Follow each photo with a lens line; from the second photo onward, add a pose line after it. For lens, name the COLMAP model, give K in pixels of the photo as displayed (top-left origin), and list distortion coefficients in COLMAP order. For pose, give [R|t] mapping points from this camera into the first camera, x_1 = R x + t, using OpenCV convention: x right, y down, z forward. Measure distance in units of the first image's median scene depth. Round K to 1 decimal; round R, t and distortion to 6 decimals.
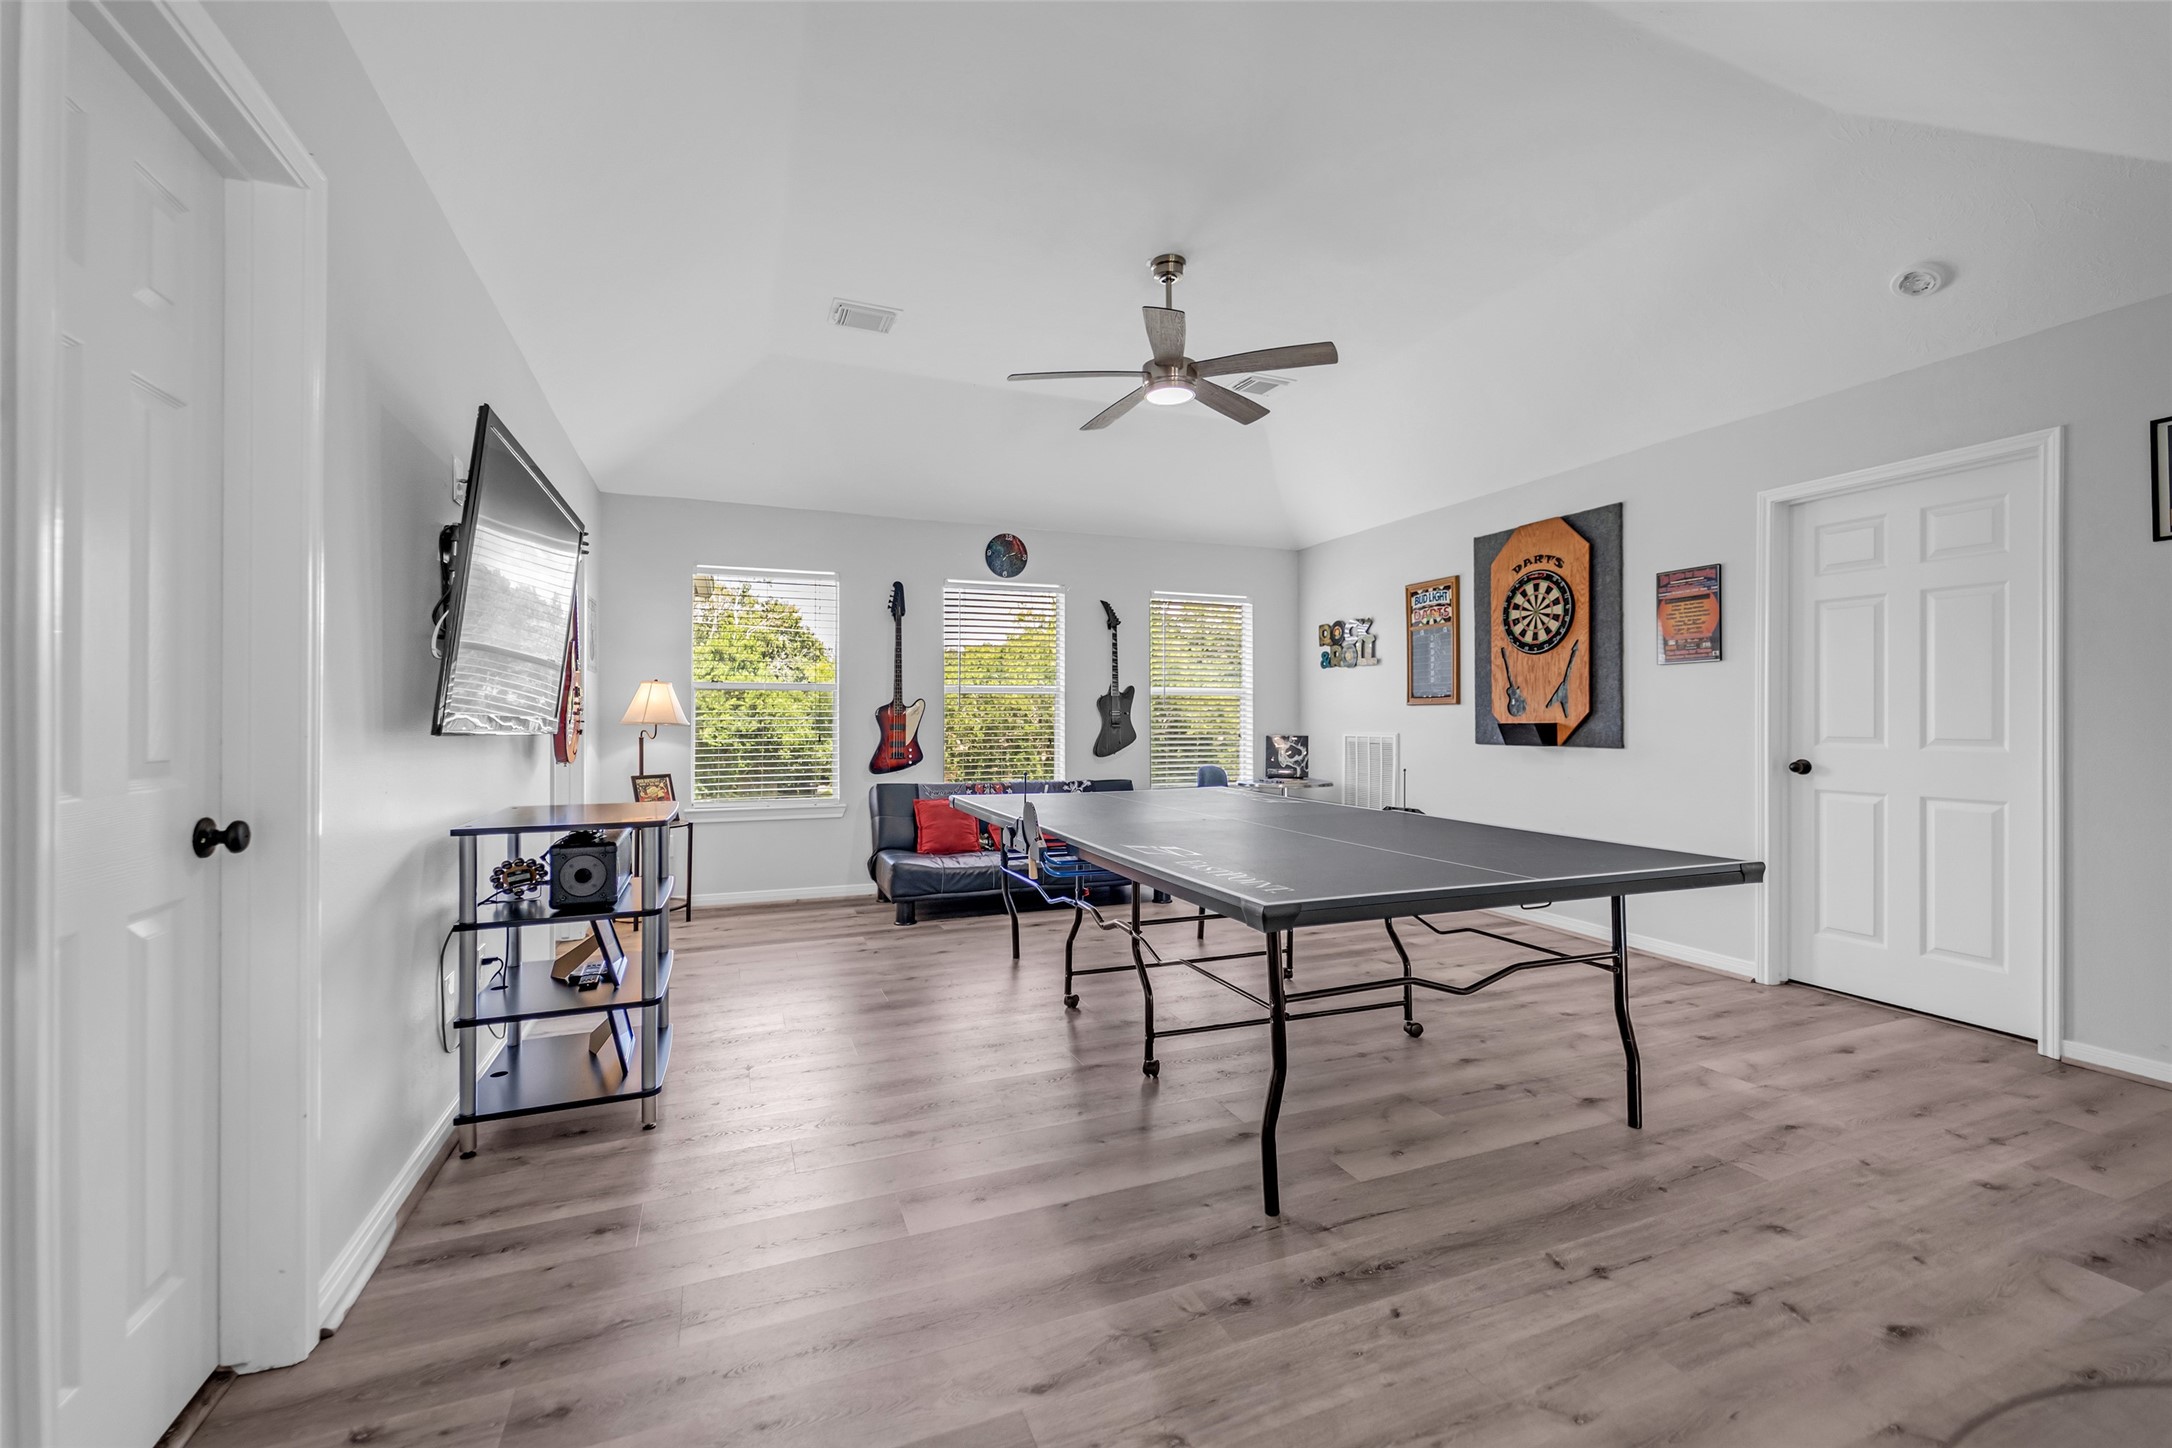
lens RADIAL K [[873.7, 0, 1087.1], [0, 873.7, 712.6], [0, 0, 1]] dist [0.002442, 0.000047]
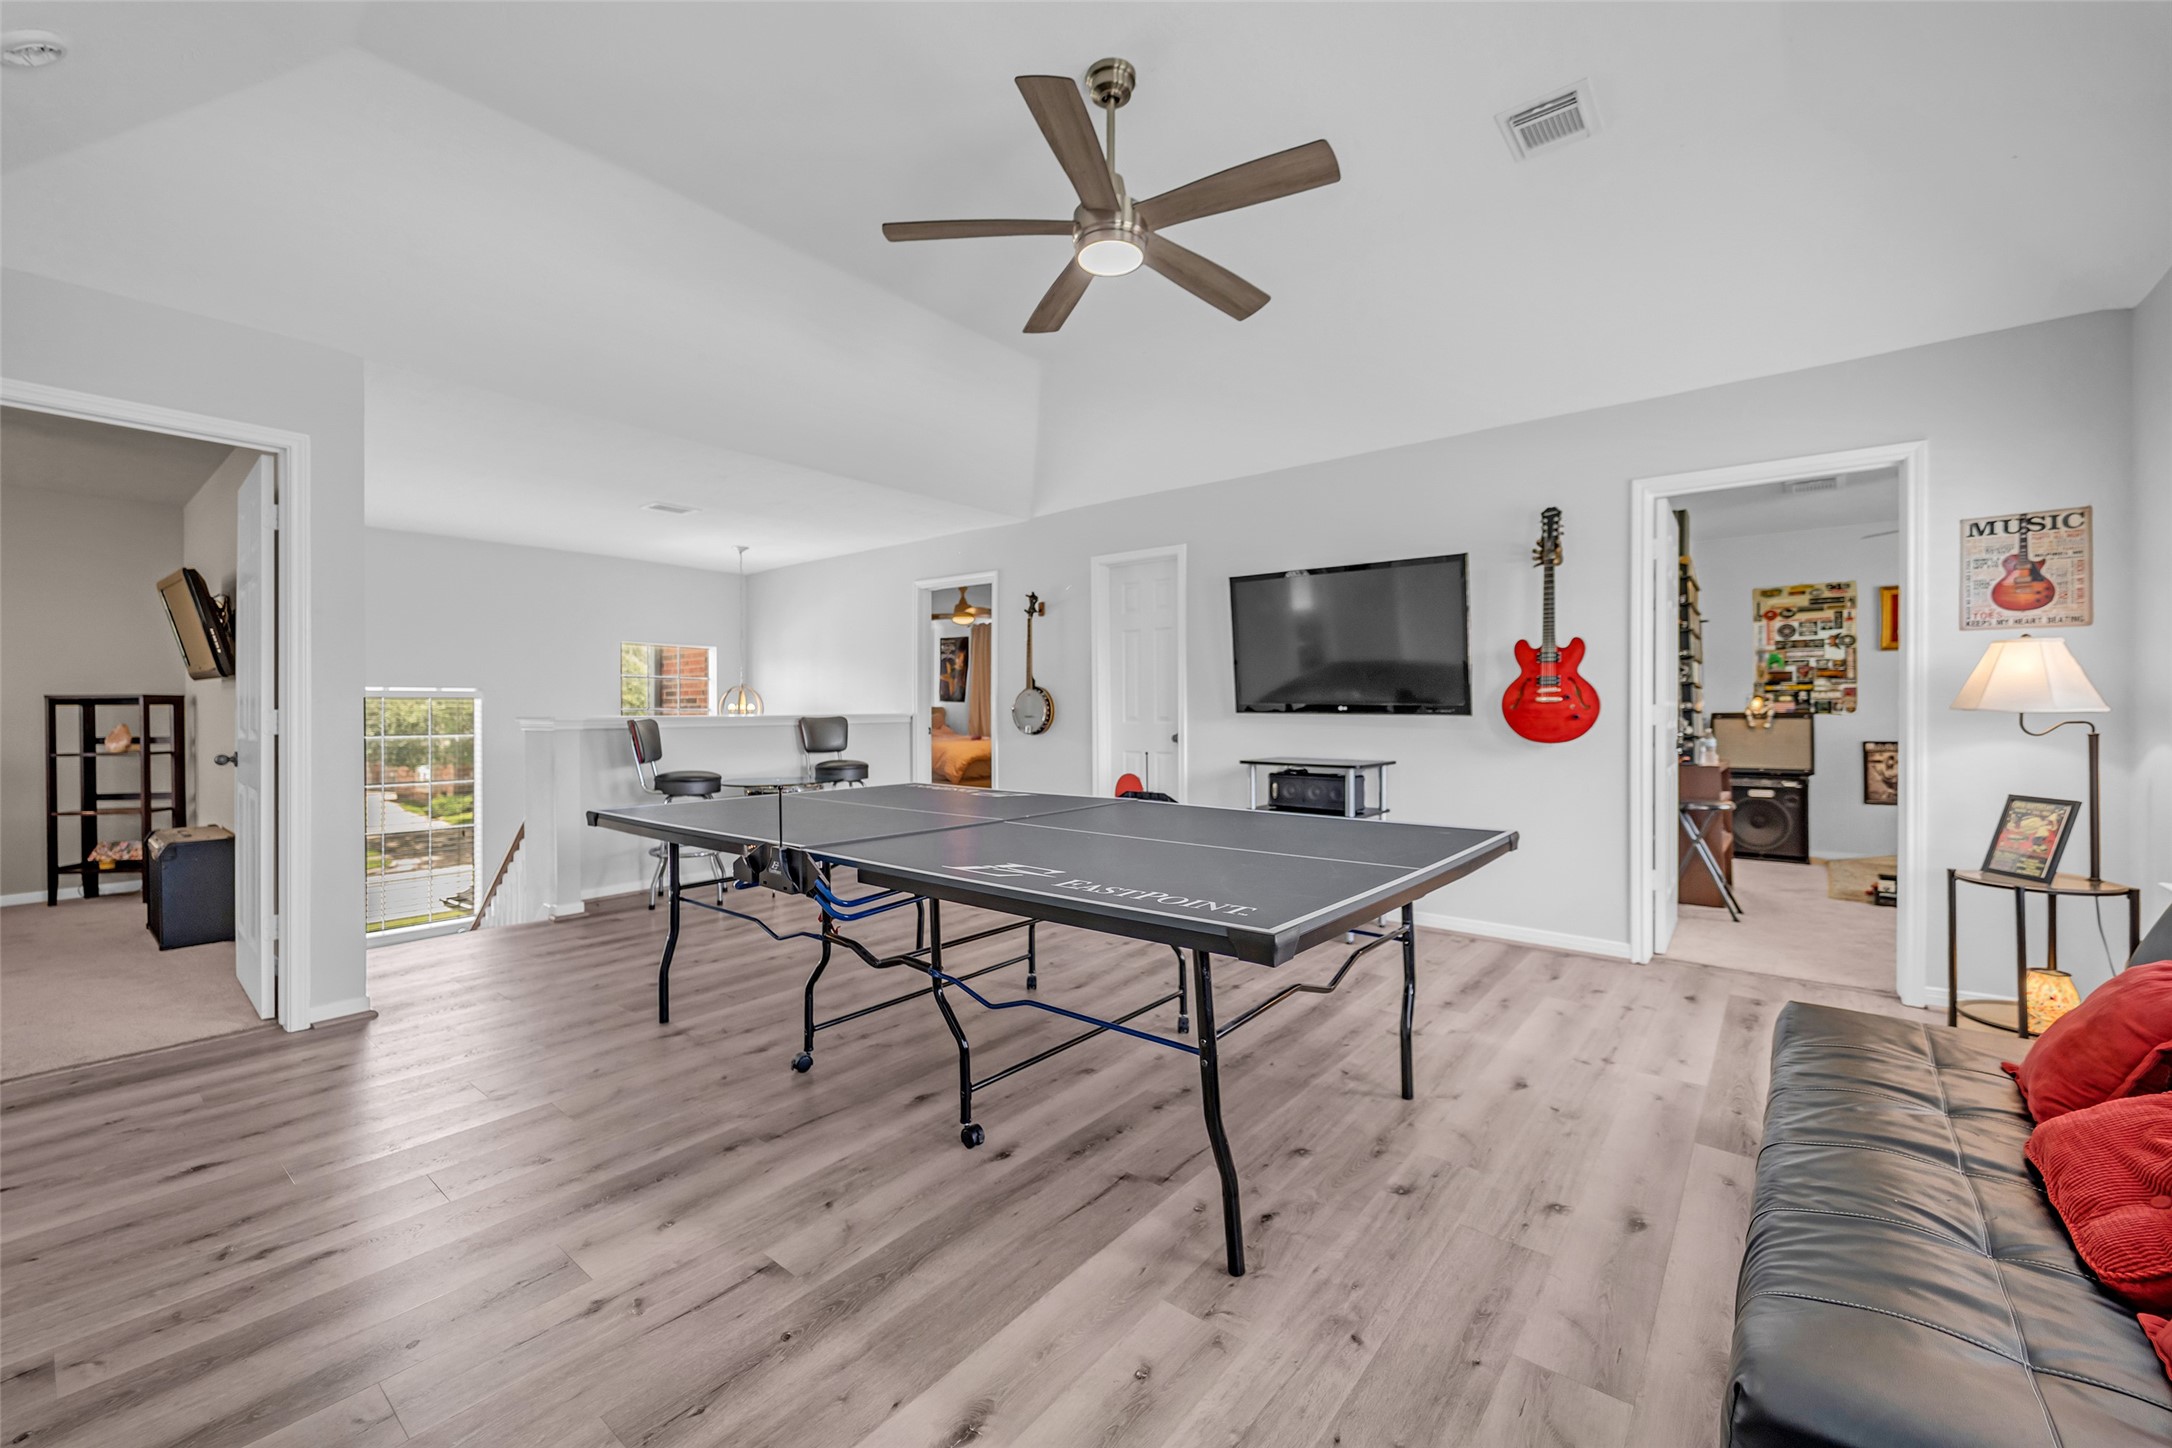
lens RADIAL K [[873.7, 0, 1086.6], [0, 873.7, 704.8], [0, 0, 1]] dist [0.002442, 0.000047]
pose [[-0.879010, 0.008465, -0.476728, 0.568812], [0.006328, 0.999961, 0.006088, 0.003378], [0.476762, 0.002335, -0.879030, 2.009361]]
